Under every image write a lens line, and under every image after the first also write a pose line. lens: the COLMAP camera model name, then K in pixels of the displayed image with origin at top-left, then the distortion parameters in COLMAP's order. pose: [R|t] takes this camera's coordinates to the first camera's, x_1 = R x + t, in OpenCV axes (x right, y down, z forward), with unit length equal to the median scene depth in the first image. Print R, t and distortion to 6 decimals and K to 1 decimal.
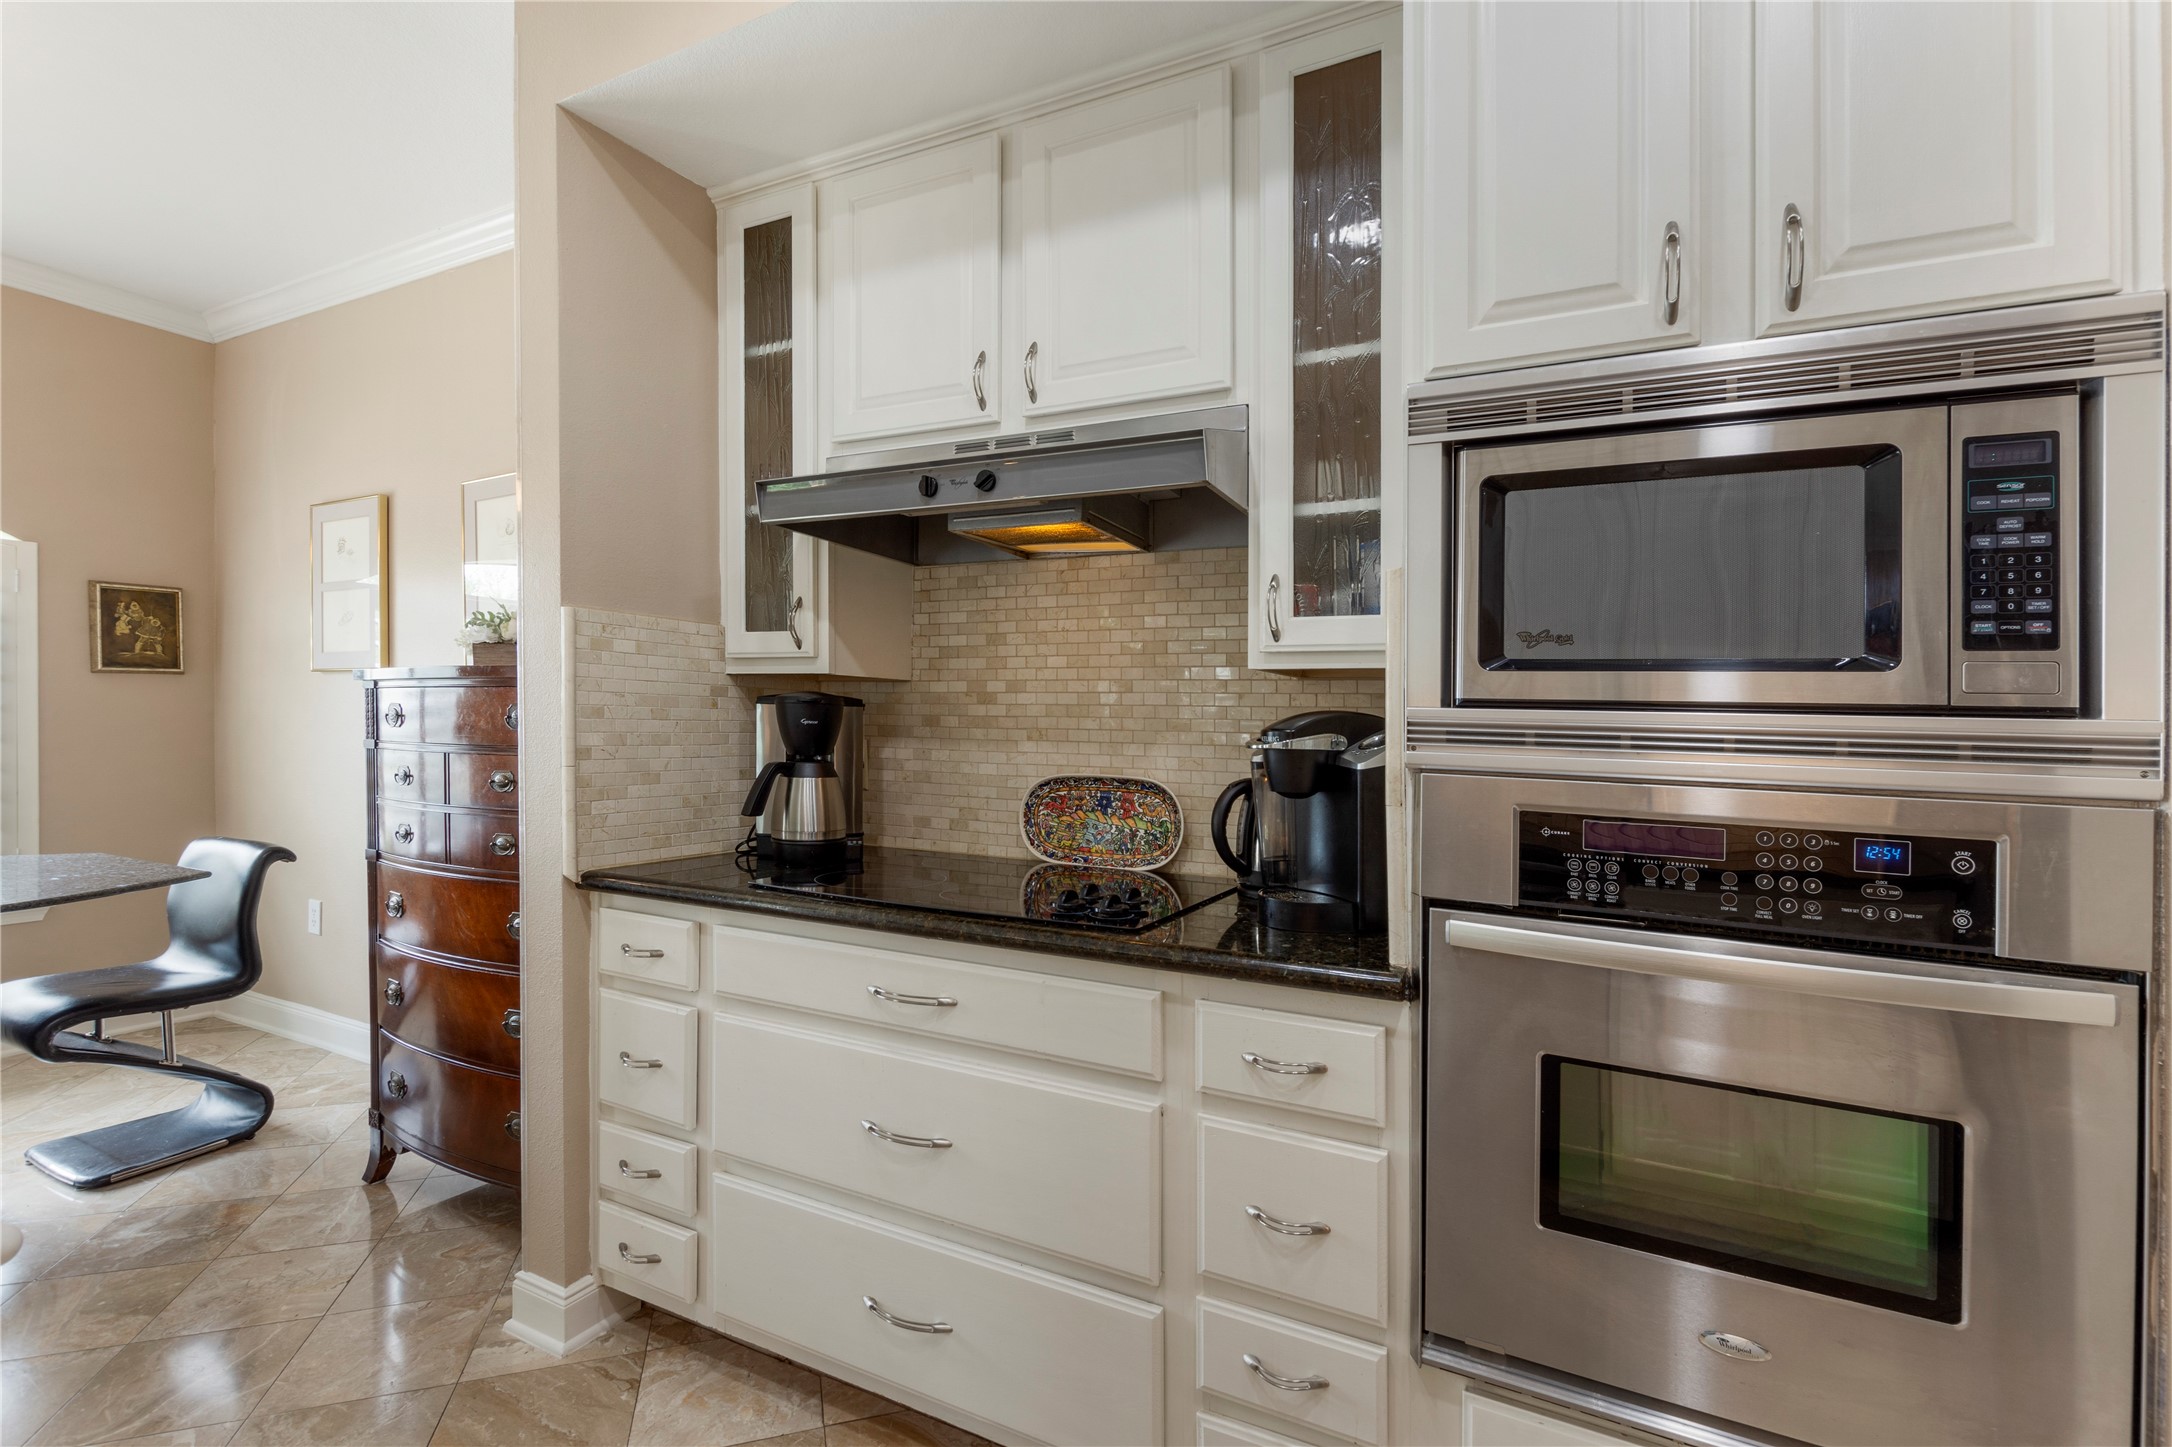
lens RADIAL K [[985.7, 0, 1084.6], [0, 985.7, 723.7], [0, 0, 1]] dist [-0.000628, 0.000077]
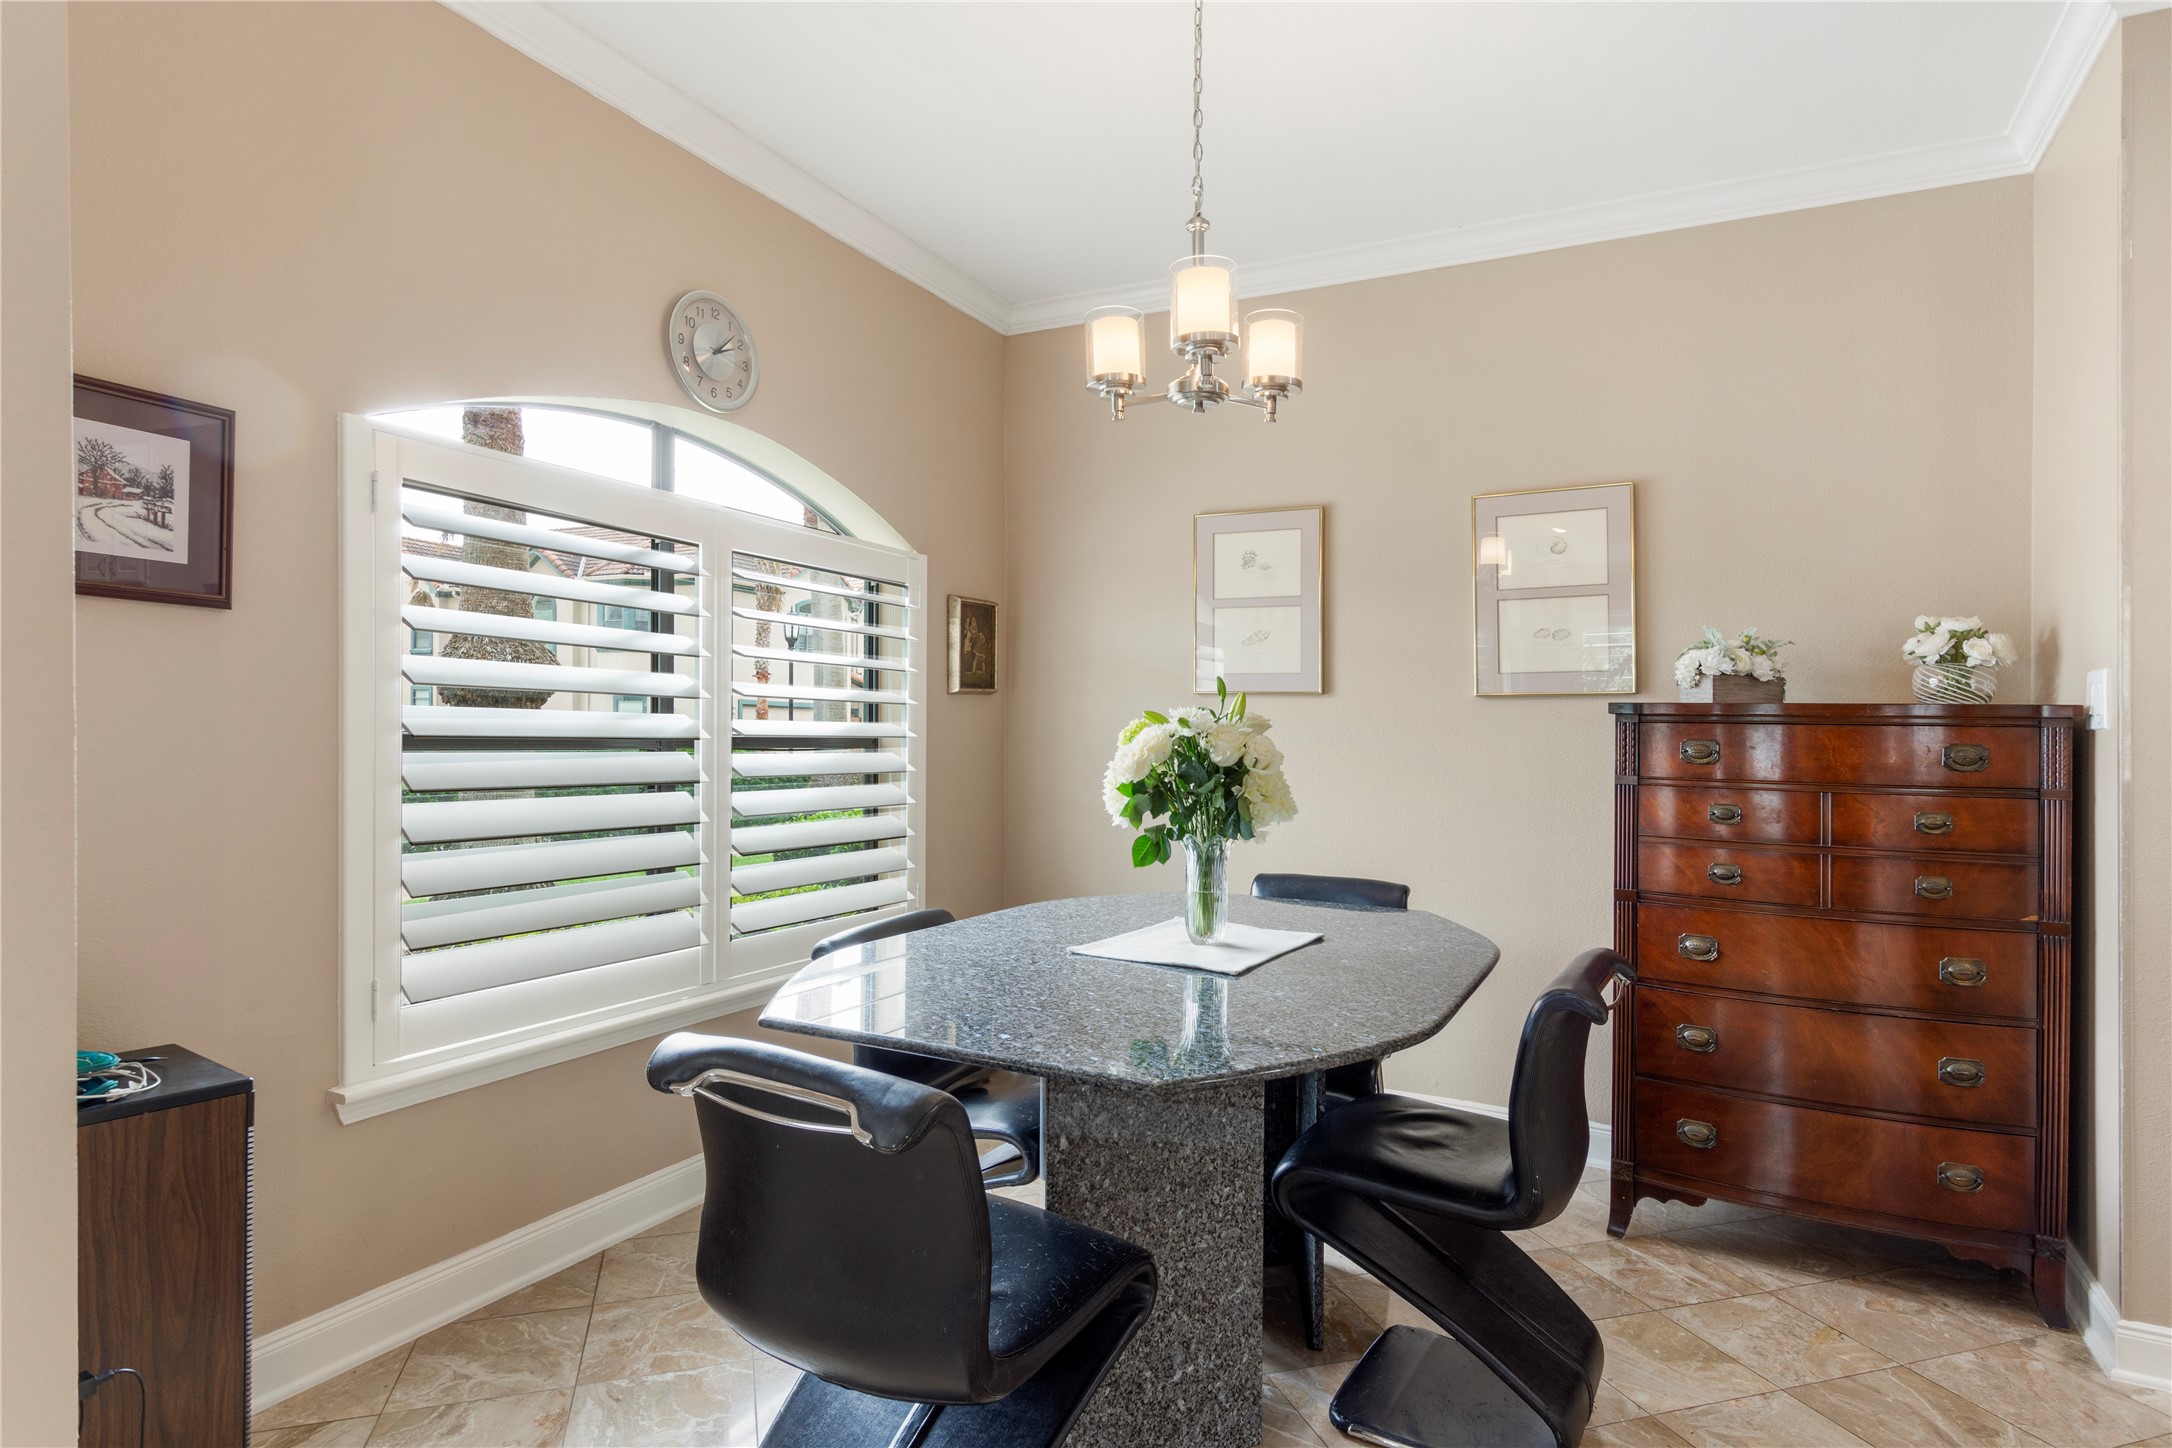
lens RADIAL K [[1144.1, 0, 1086.2], [0, 1144.1, 736.6], [0, 0, 1]] dist [-0.000706, -0.000123]
pose [[0.999993, 0.001281, 0.003426, -0.862349], [-0.001280, 0.999999, -0.000328, -0.011422], [-0.003426, 0.000323, 0.999994, -0.073561]]
